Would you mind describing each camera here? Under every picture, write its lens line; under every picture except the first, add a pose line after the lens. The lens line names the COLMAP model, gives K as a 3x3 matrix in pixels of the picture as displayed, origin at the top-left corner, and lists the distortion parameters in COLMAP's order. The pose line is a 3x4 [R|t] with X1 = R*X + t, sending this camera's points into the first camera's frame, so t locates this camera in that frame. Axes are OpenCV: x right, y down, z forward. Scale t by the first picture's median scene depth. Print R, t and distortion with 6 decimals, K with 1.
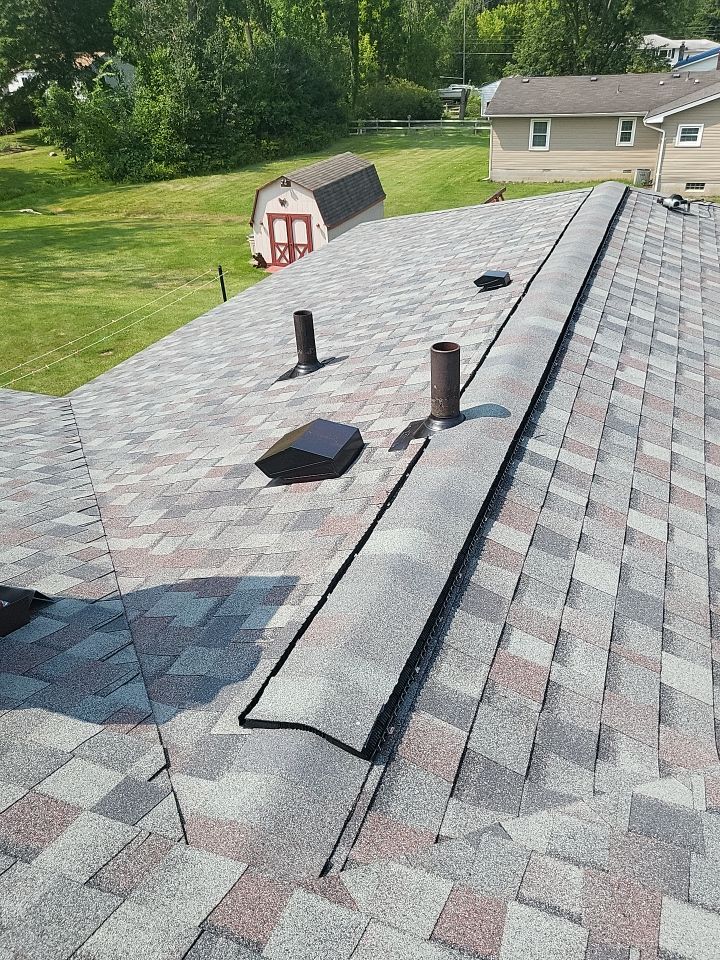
lens RADIAL K [[760.6, 0, 360.0], [0, 760.6, 480.0], [0, 0, 1]] dist [-0.004266, 0.054868]
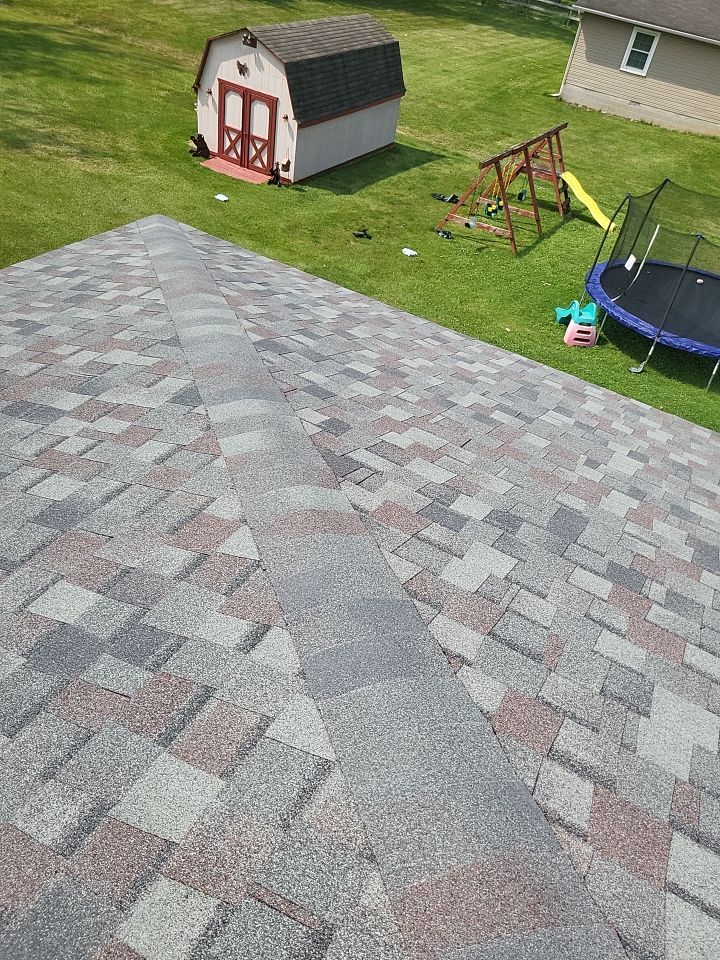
lens RADIAL K [[754.9, 0, 374.0], [0, 754.9, 449.2], [0, 0, 1]] dist [0.039431, 0.003484]
pose [[0.971750, 0.234021, 0.030587, 0.068004], [-0.236010, 0.963936, 0.122991, -0.145168], [-0.000701, -0.126736, 0.991936, 0.275452]]
